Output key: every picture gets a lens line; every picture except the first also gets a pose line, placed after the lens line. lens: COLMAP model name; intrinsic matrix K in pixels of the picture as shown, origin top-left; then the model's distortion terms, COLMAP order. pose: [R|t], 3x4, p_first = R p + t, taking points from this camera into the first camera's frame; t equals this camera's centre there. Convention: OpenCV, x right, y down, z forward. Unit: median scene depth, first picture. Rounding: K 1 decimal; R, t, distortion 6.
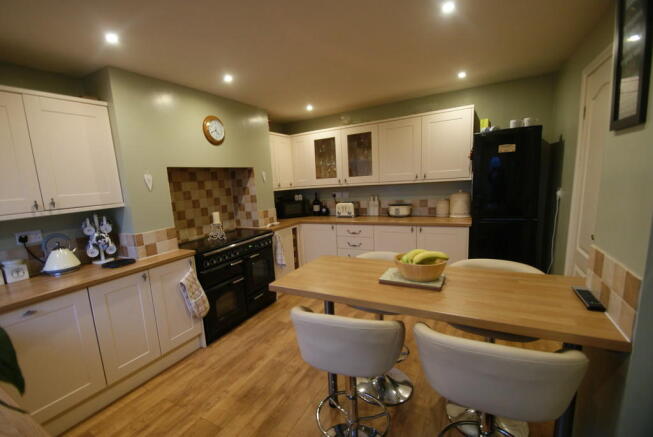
lens RADIAL K [[292.0, 0, 309.5], [0, 292.0, 229.9], [0, 0, 1]] dist [0.003421, -0.000225]
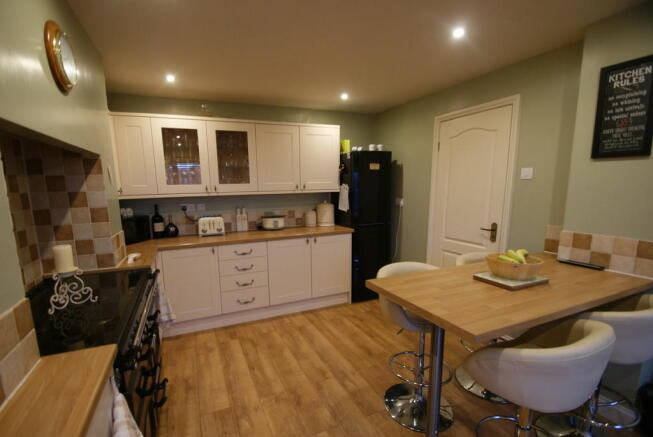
lens RADIAL K [[292.0, 0, 309.5], [0, 292.0, 229.9], [0, 0, 1]] dist [0.003421, -0.000225]
pose [[0.610392, -0.071245, 0.788889, -0.354718], [0.112736, 0.993622, 0.002507, -0.034946], [-0.784036, 0.087406, 0.614531, 0.354502]]
